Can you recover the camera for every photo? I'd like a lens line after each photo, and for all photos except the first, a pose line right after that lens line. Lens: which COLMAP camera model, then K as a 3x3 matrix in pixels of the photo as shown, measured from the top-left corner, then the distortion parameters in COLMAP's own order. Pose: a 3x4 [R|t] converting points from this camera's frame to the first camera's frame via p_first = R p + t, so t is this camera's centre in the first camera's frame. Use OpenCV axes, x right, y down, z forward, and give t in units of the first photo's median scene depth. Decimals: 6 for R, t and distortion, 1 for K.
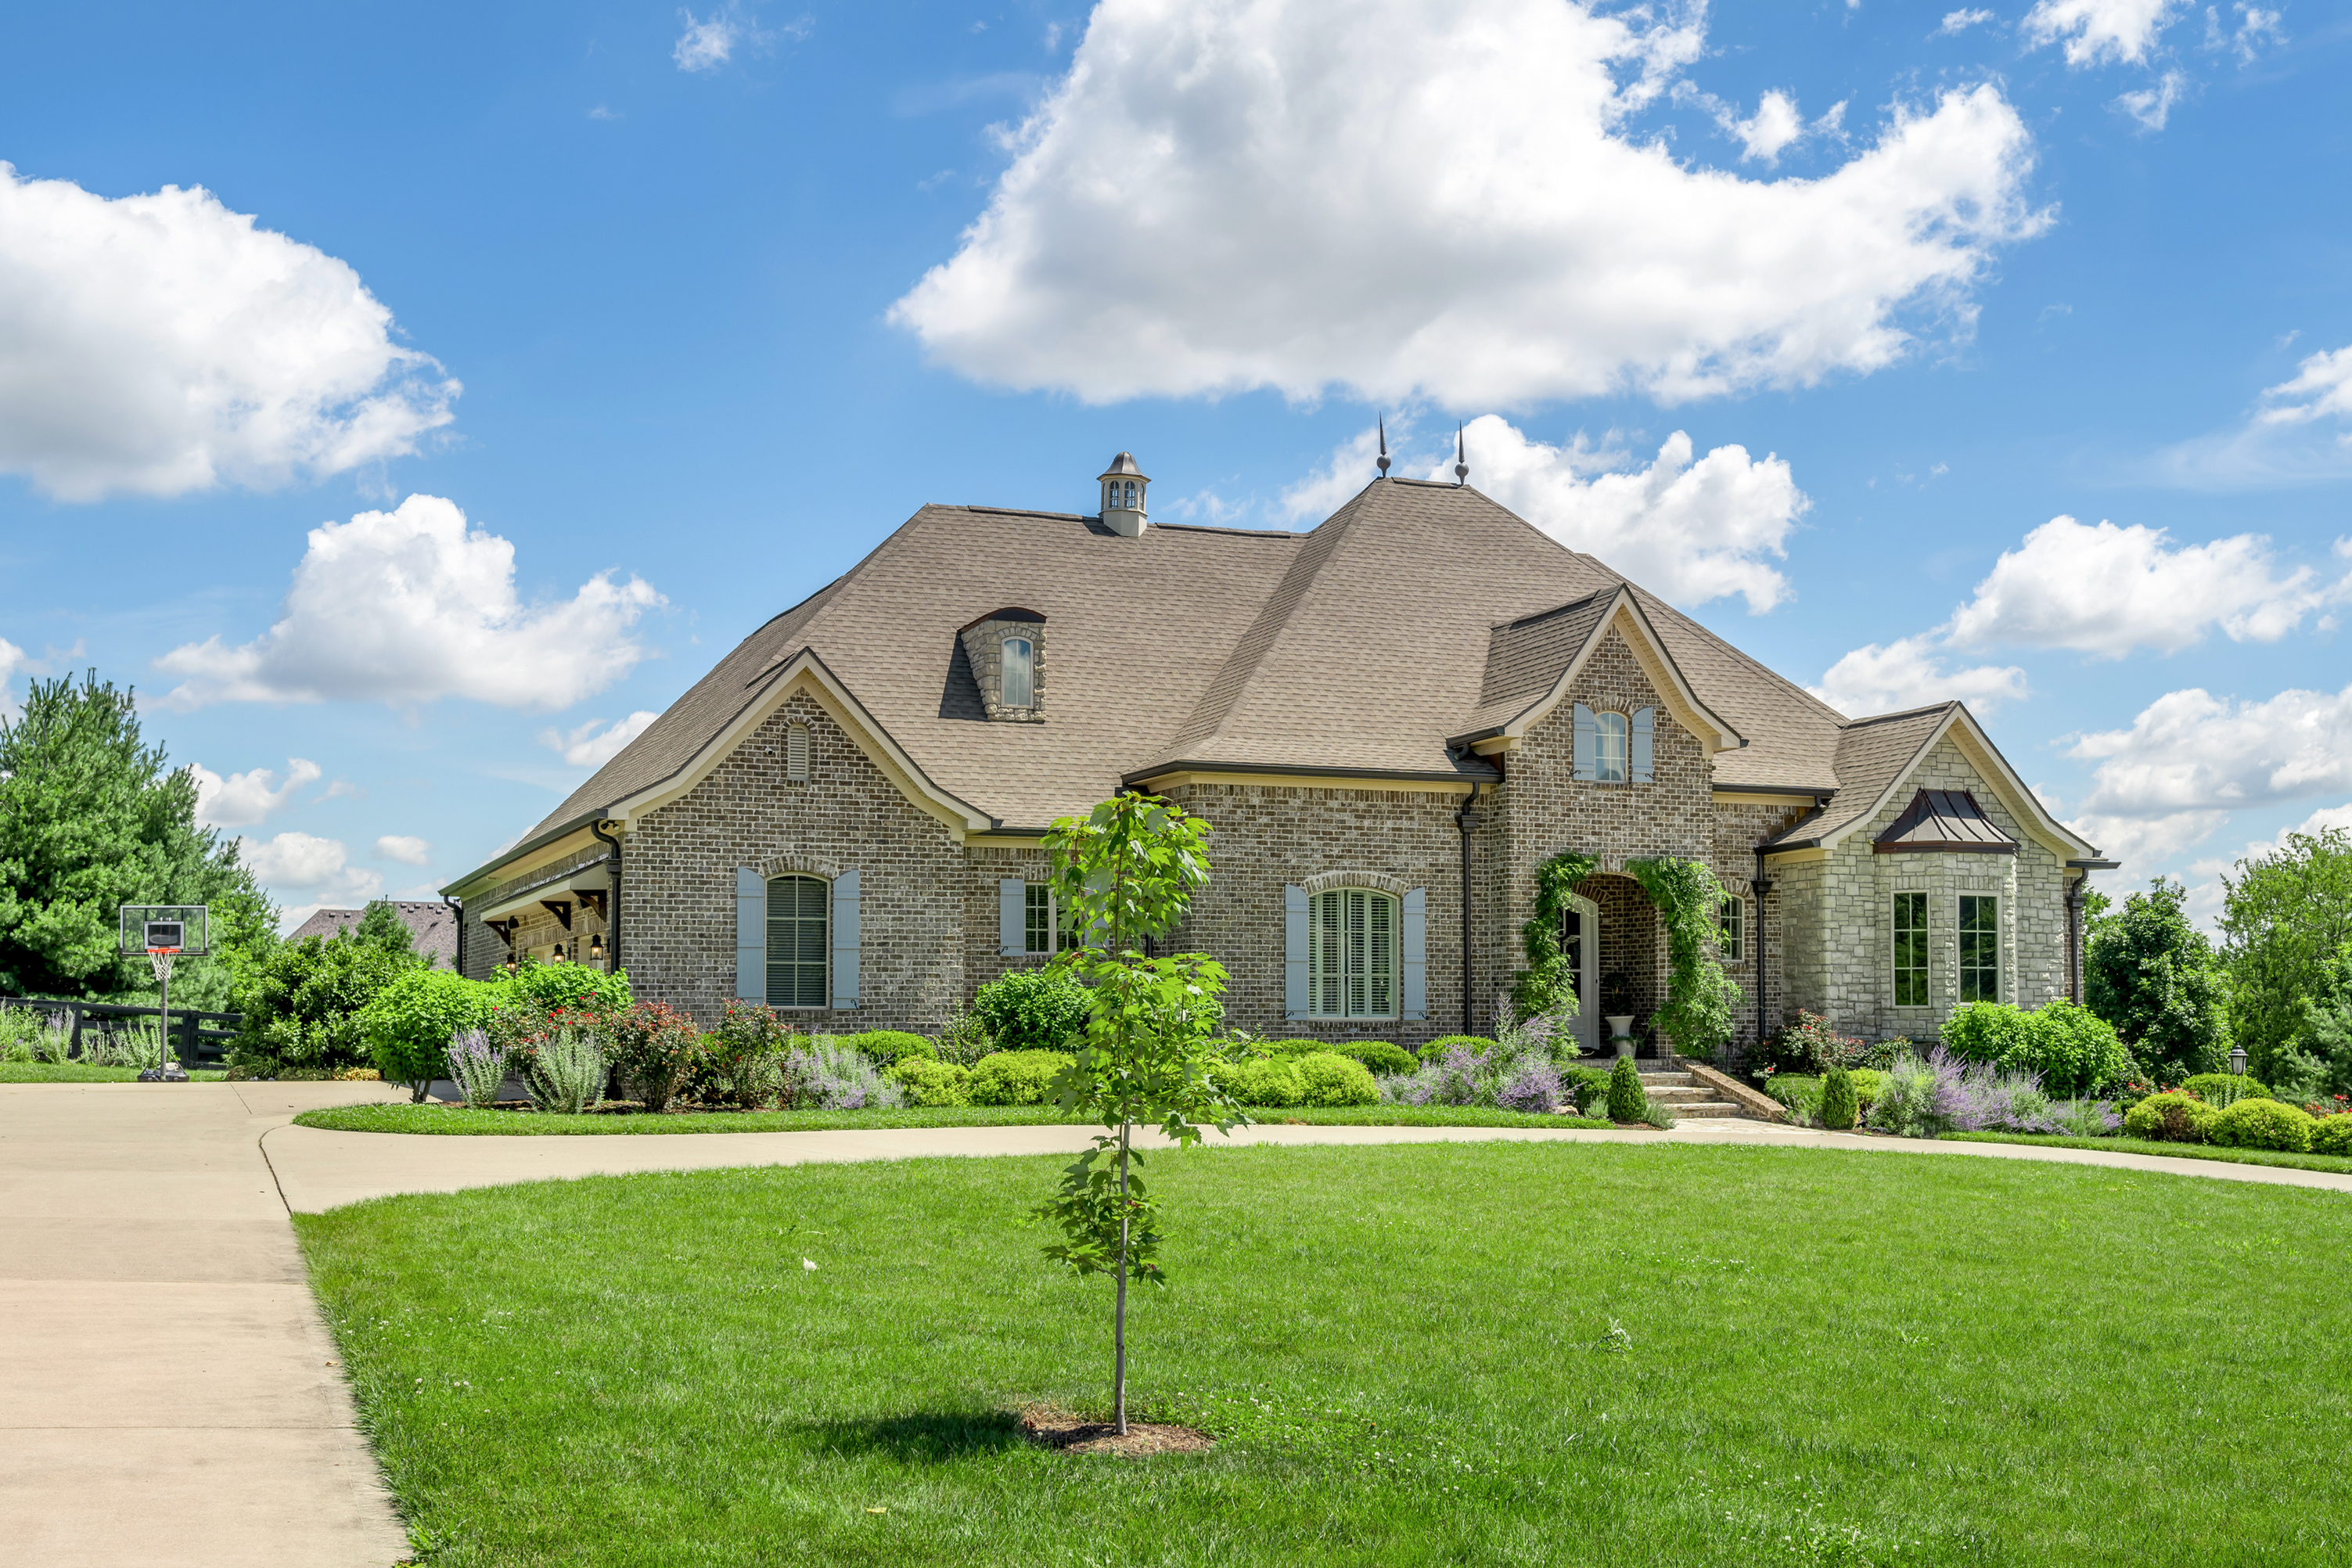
lens RADIAL K [[2505.3, 0, 1162.2], [0, 2505.3, 876.1], [0, 0, 1]] dist [-0.024795, 0.000000]
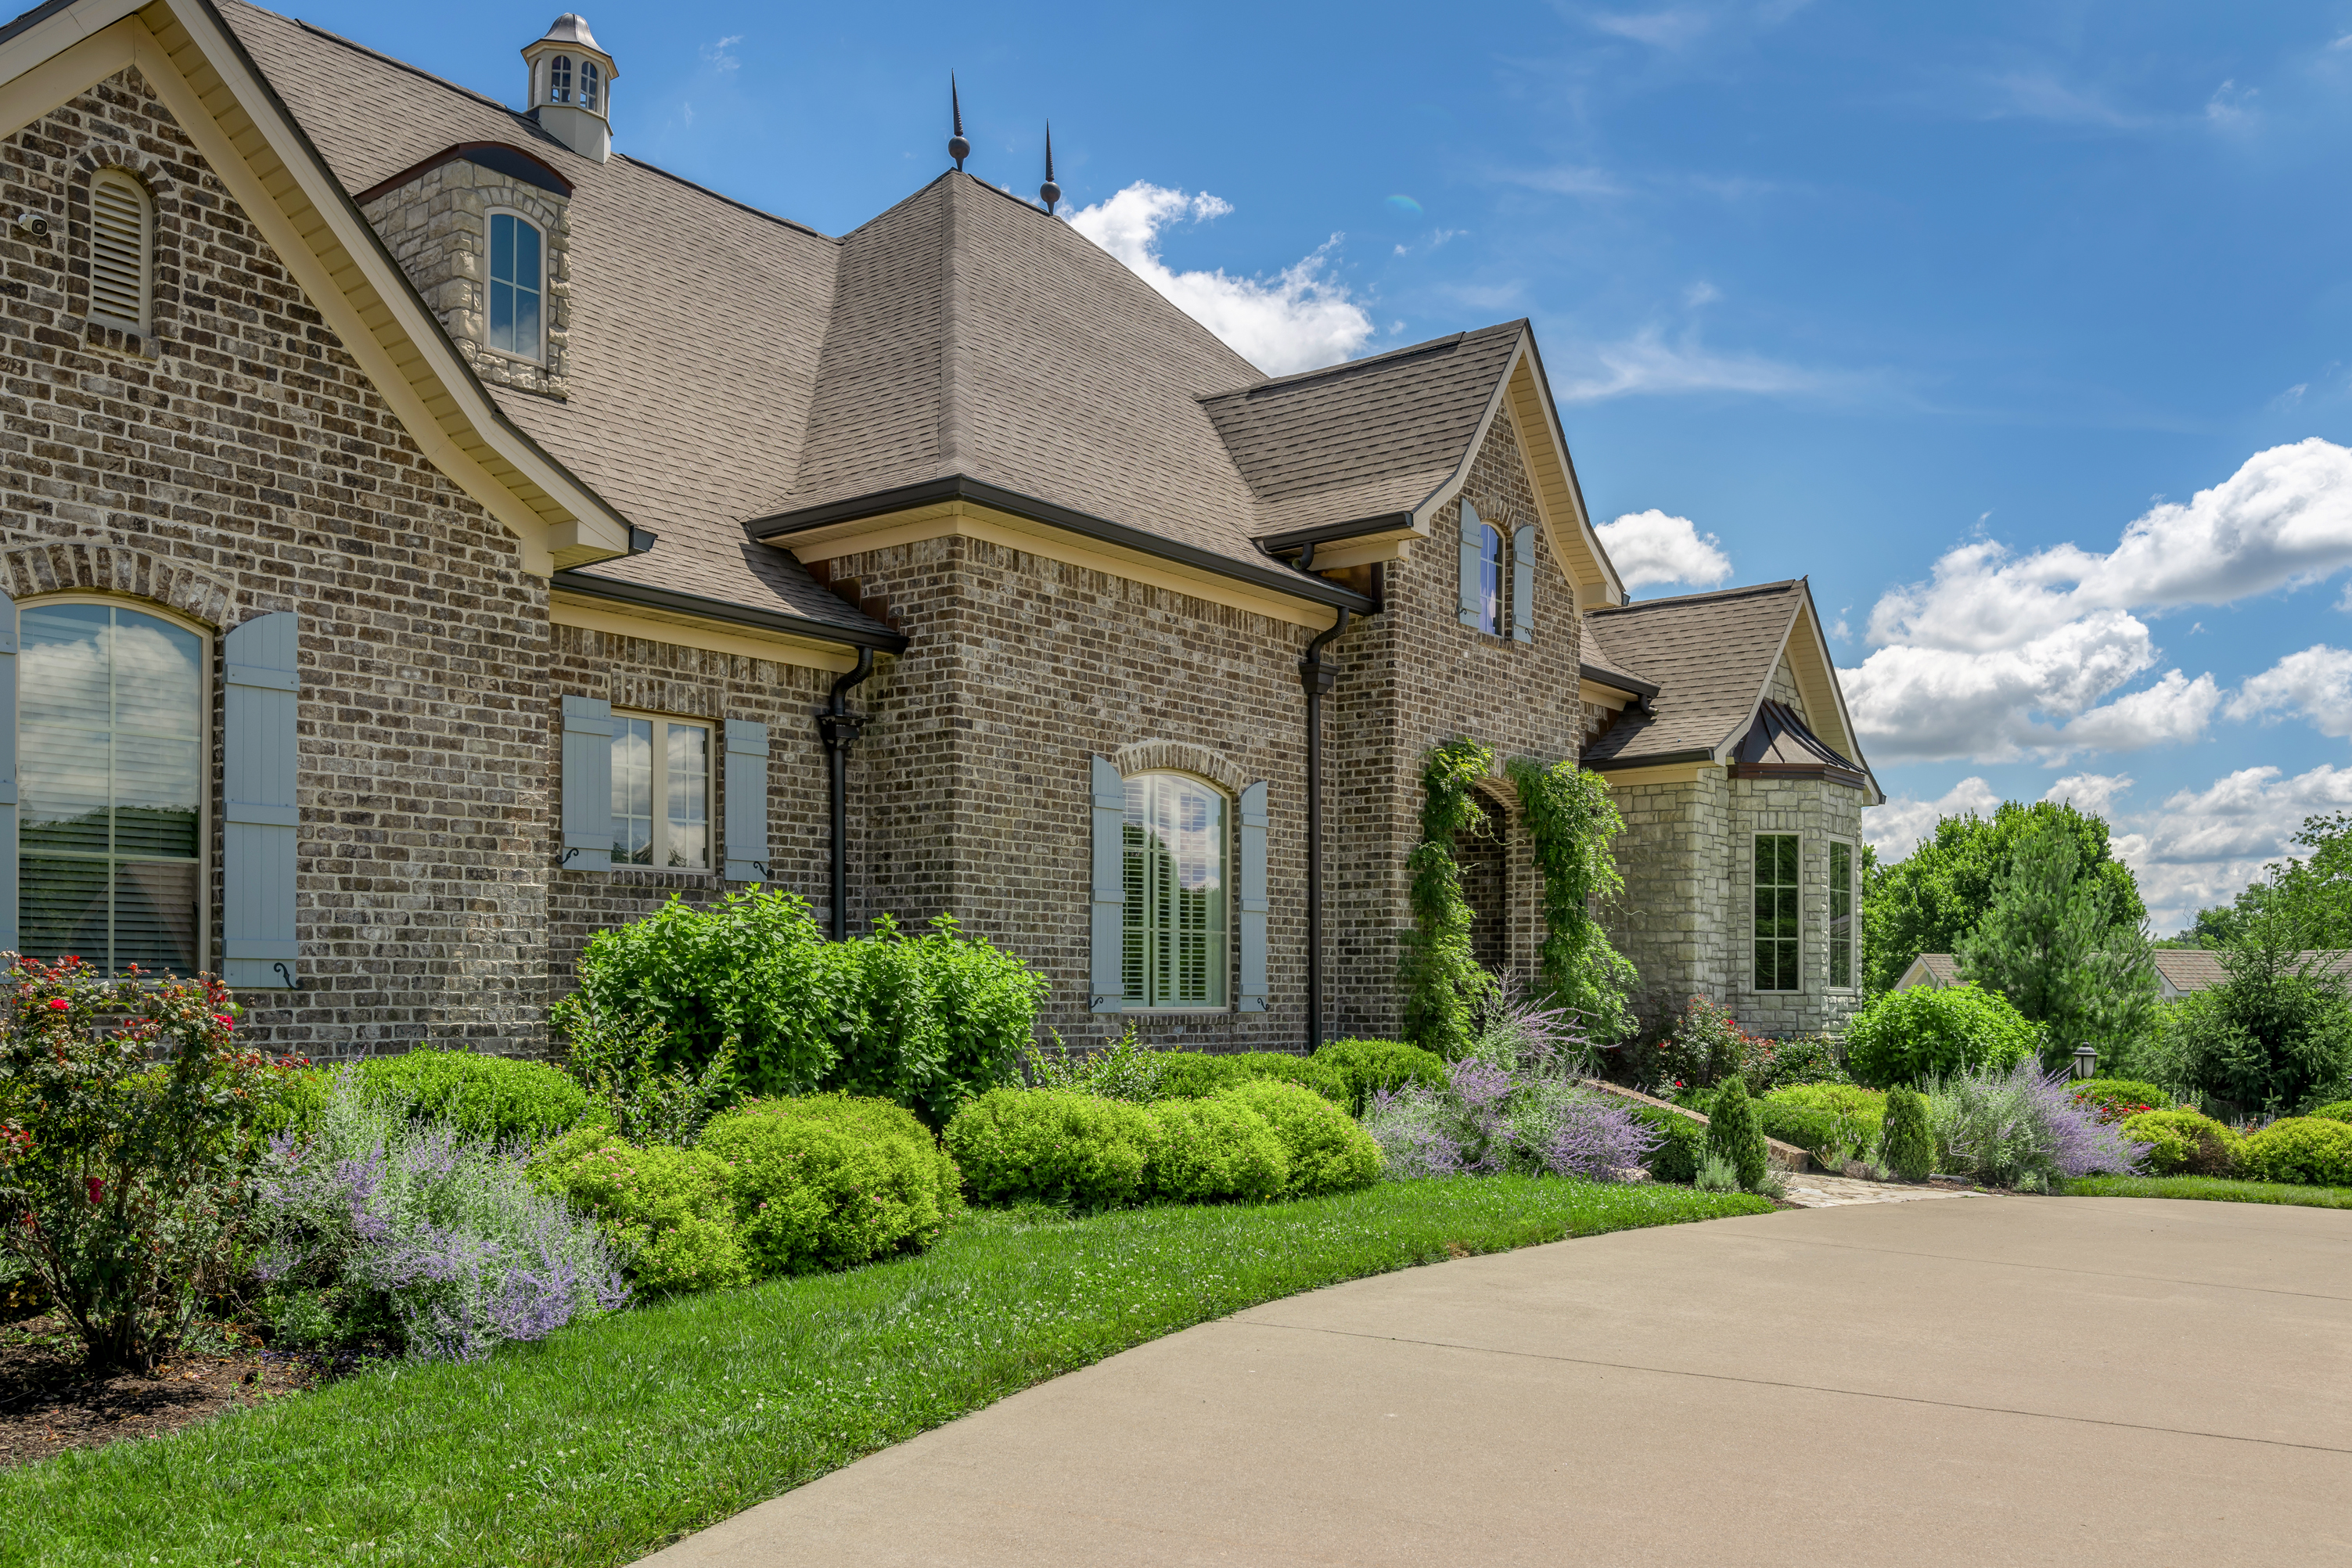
lens RADIAL K [[1975.8, 0, 1211.6], [0, 1975.8, 966.3], [0, 0, 1]] dist [-0.021186, 0.012759]
pose [[0.853603, 0.011245, 0.520803, -0.140765], [-0.034332, 0.998808, 0.034705, 0.031412], [-0.519792, -0.047505, 0.852971, 0.613821]]
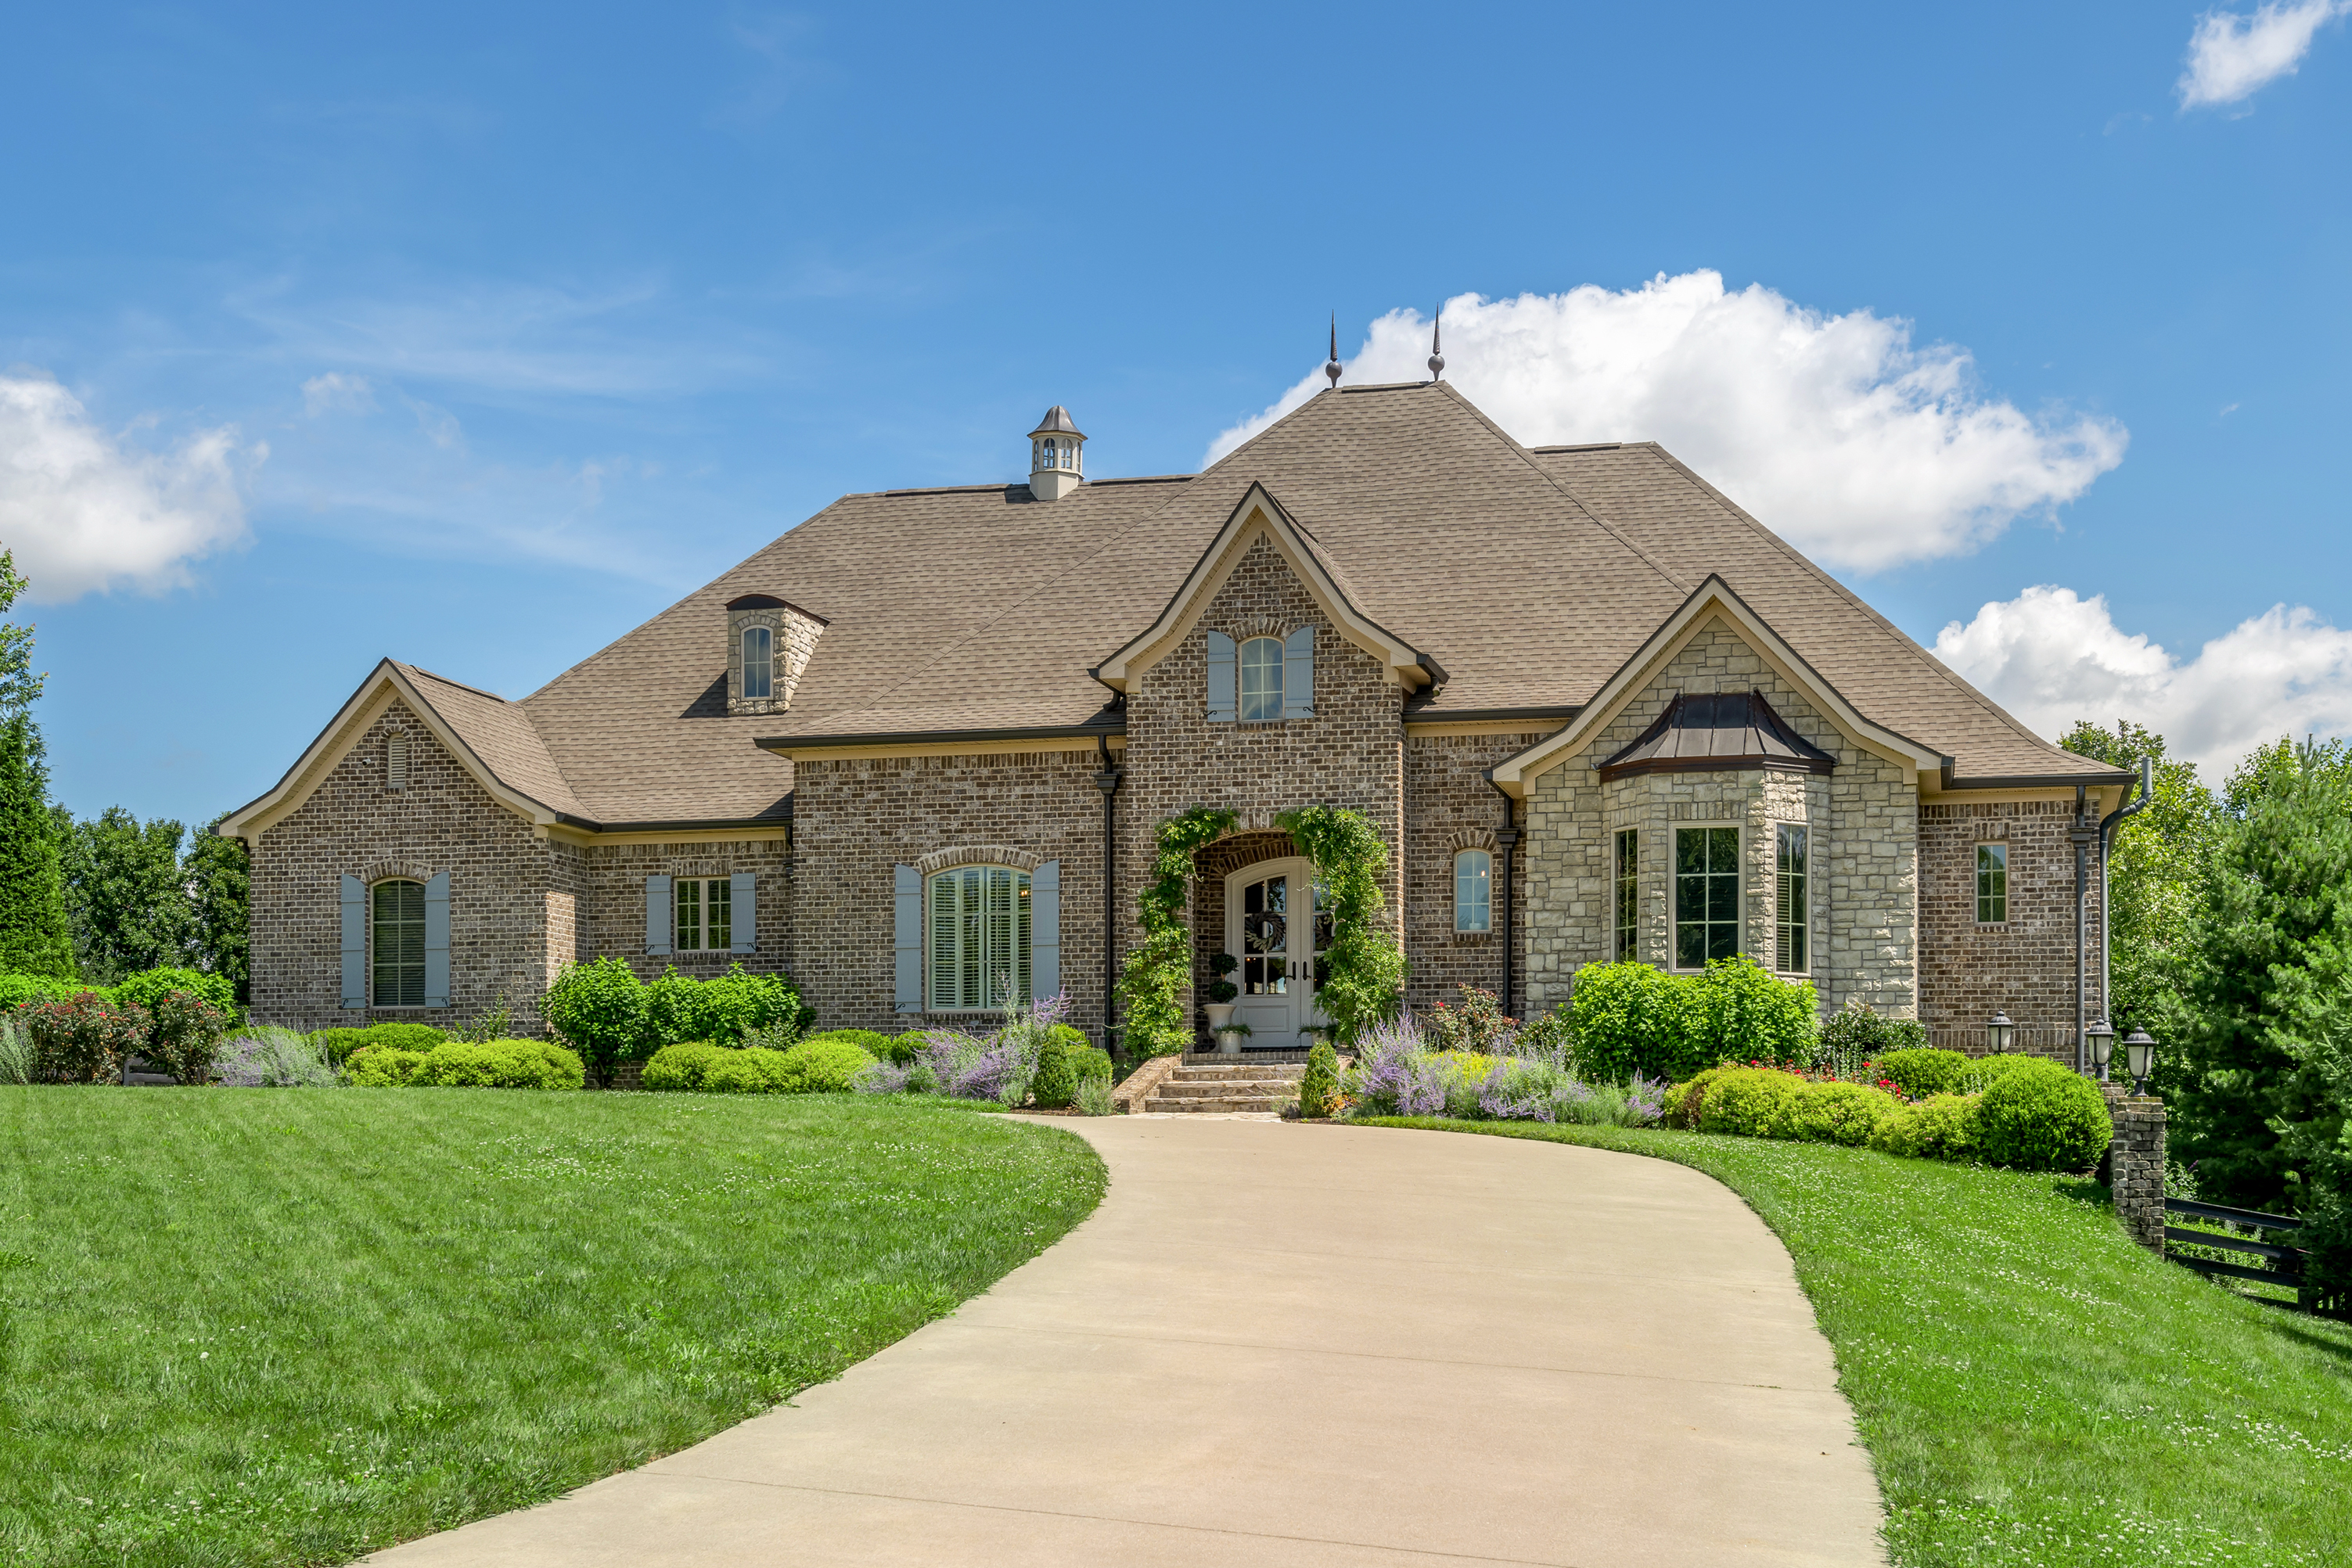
lens RADIAL K [[3074.9, 0, 1136.4], [0, 3074.9, 1057.9], [0, 0, 1]] dist [-0.017594, 0.000000]
pose [[0.795257, -0.024000, -0.605797, 0.774090], [0.033655, 0.999423, 0.004586, 0.069558], [0.605337, -0.024035, 0.795606, 0.155312]]
